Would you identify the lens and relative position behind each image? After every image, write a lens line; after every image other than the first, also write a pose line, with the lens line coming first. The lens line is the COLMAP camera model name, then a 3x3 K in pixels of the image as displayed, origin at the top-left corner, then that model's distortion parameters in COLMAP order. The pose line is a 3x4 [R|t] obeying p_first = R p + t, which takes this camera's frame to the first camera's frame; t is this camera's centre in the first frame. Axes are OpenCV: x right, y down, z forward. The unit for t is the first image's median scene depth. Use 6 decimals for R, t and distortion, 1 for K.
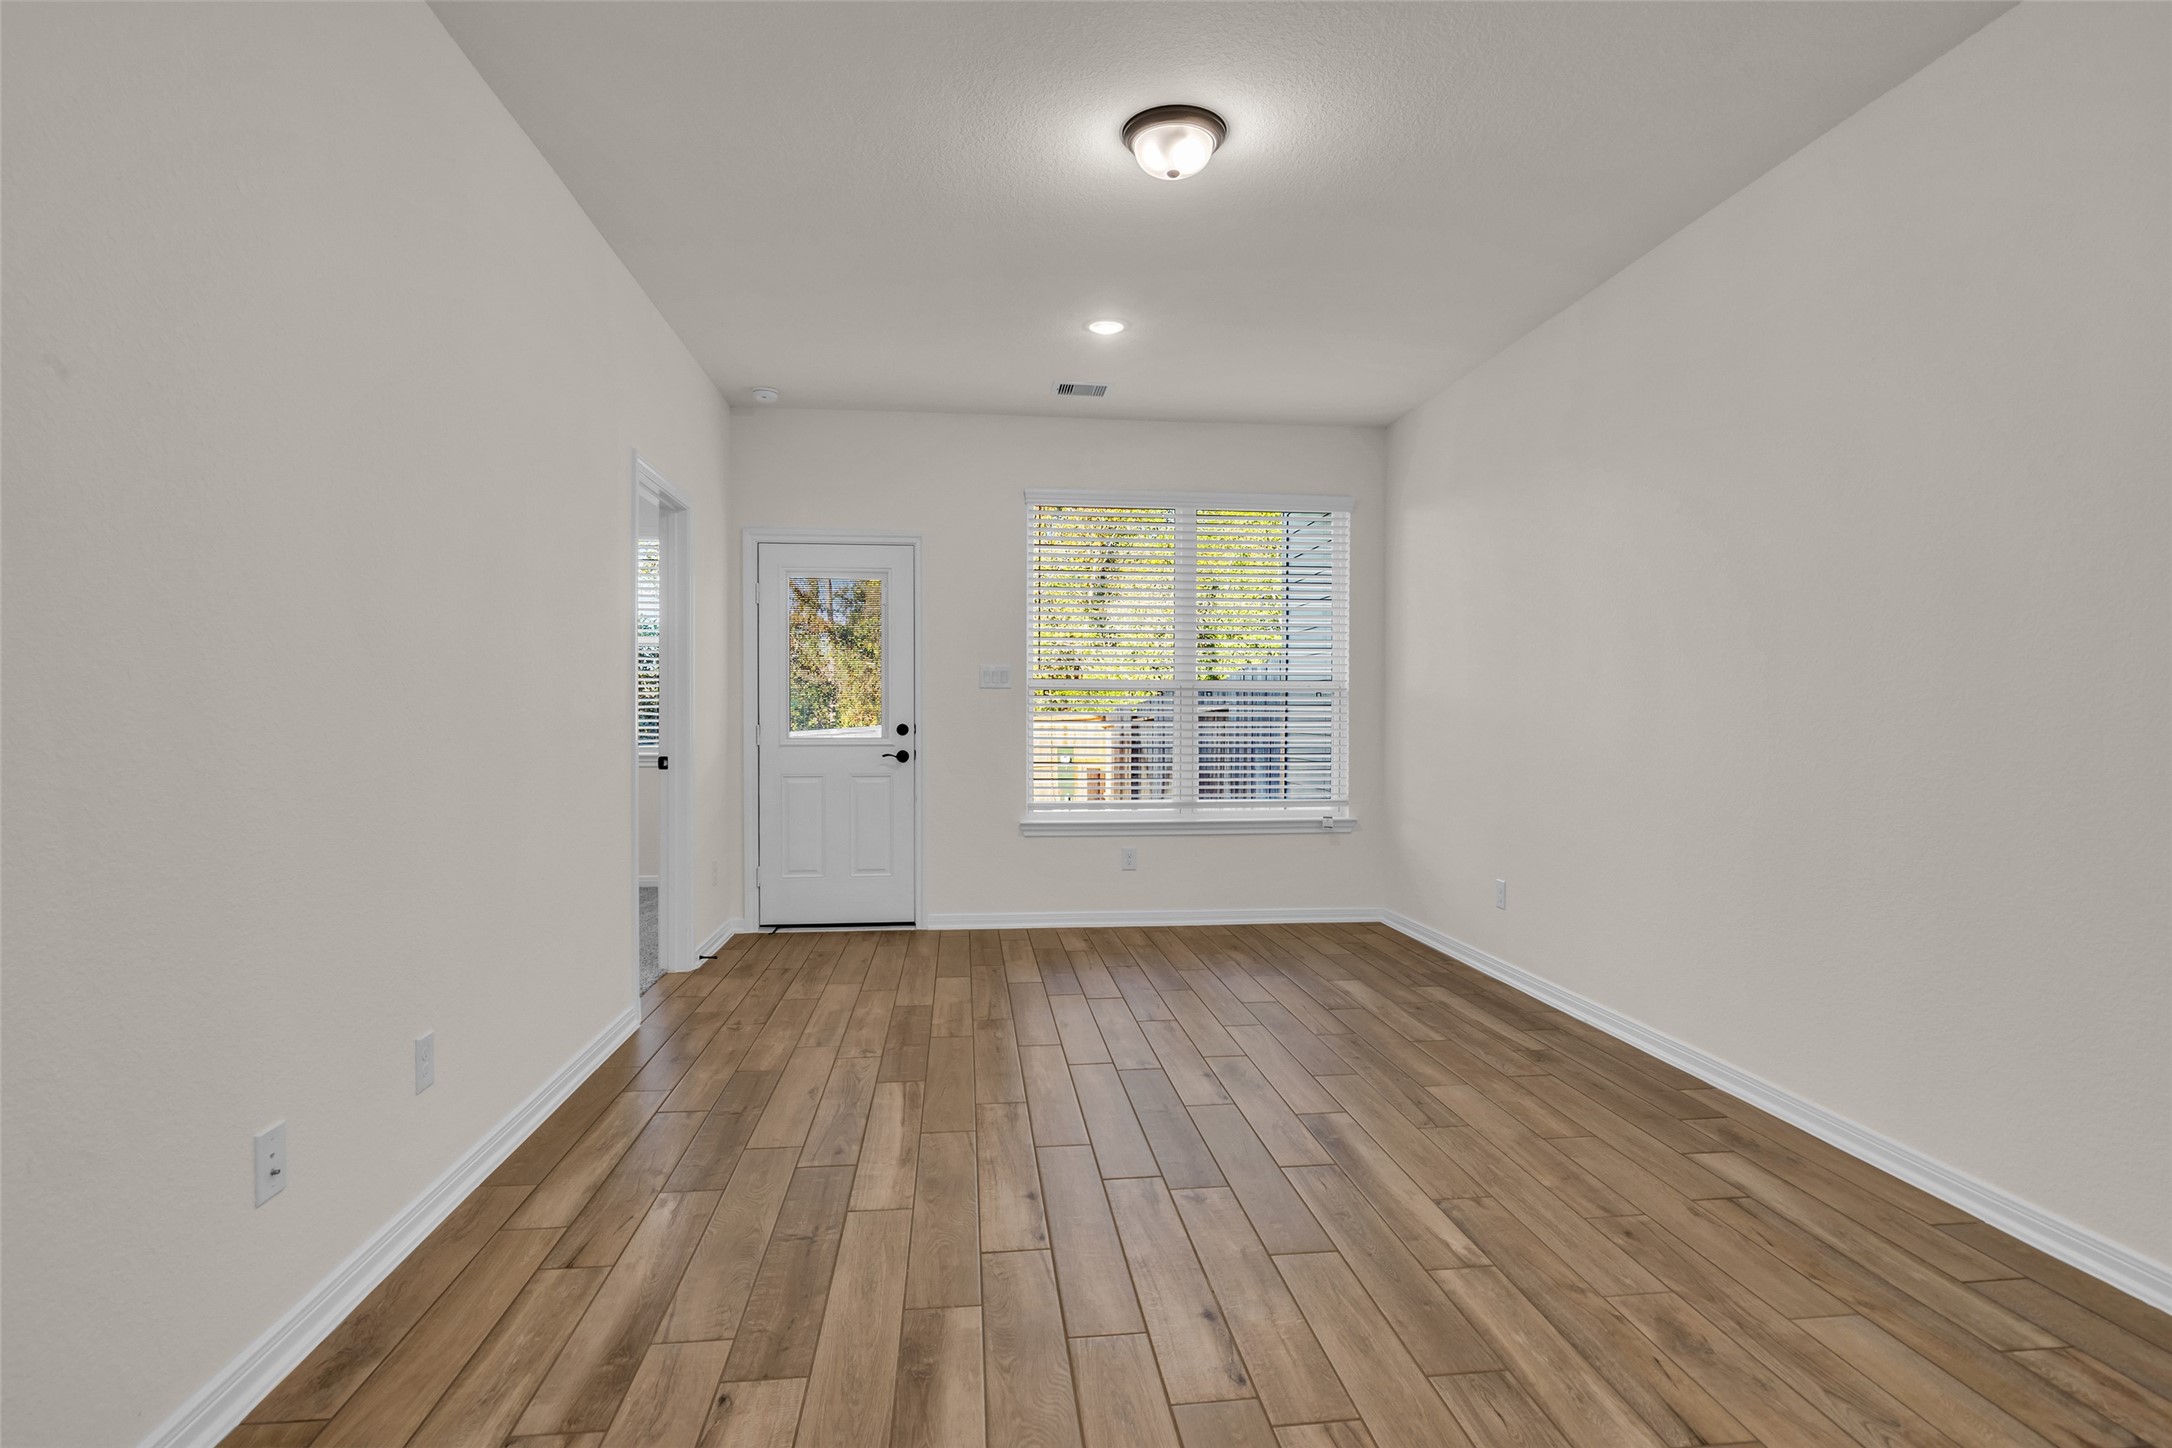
lens RADIAL K [[996.8, 0, 1085.9], [0, 996.8, 726.2], [0, 0, 1]] dist [-0.022212, 0.008518]
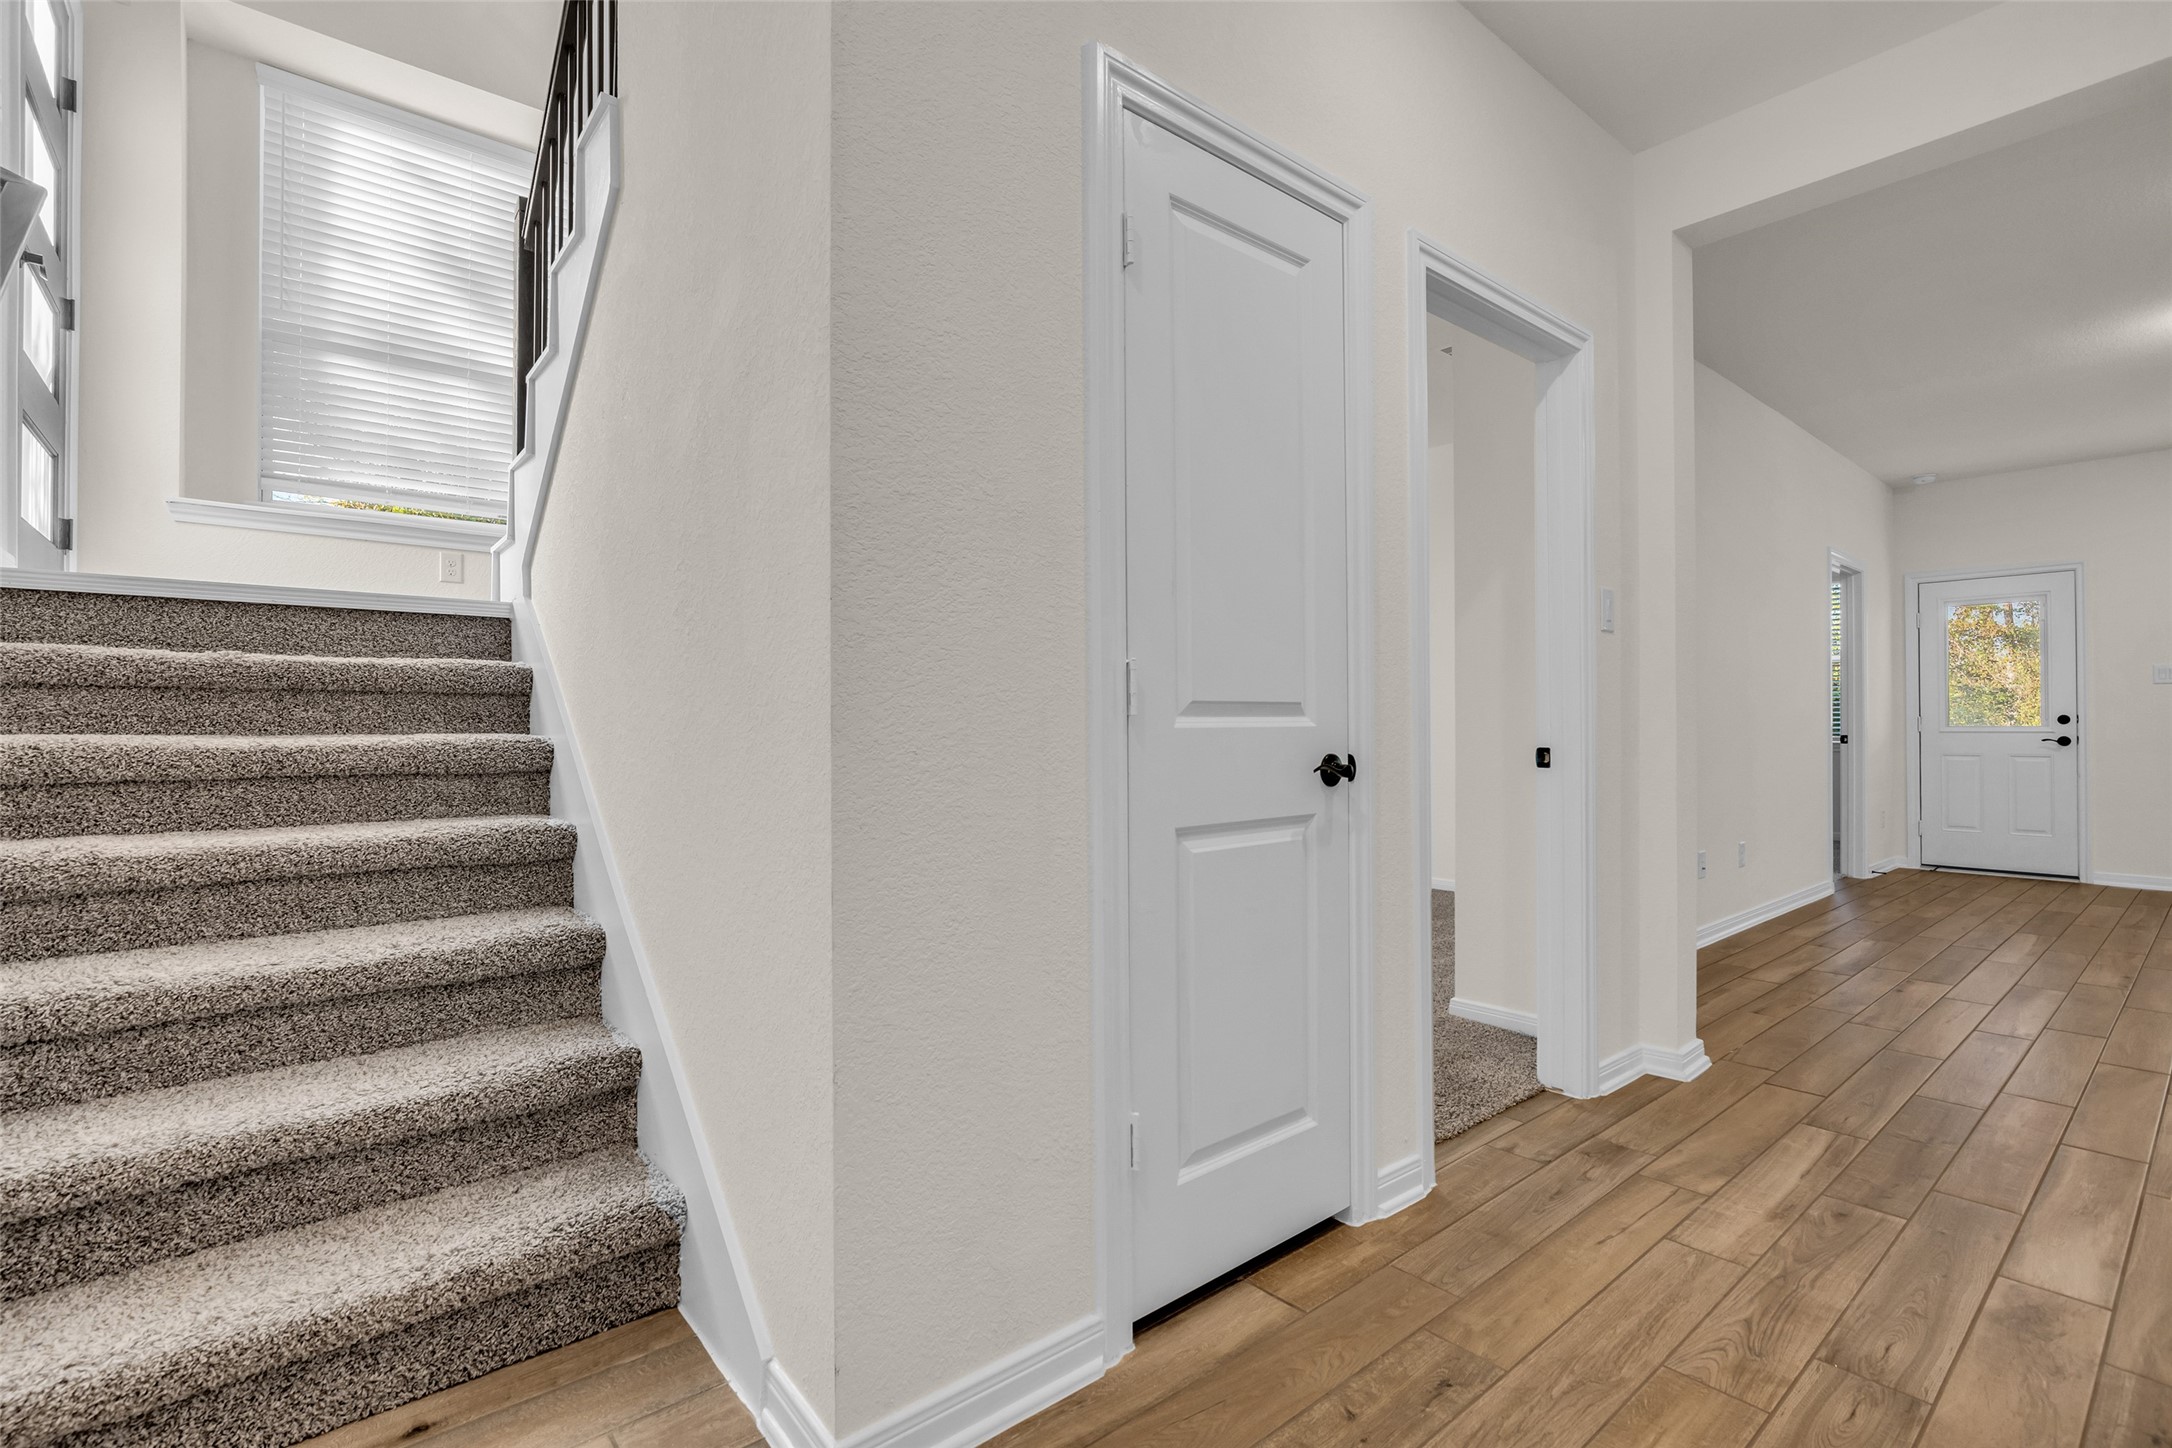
lens RADIAL K [[996.8, 0, 1085.9], [0, 996.8, 726.2], [0, 0, 1]] dist [-0.022212, 0.008518]
pose [[0.528410, -0.008513, -0.848947, 0.212643], [-0.010147, 0.999815, -0.016342, 0.044543], [0.848929, 0.017250, 0.528226, -0.681741]]
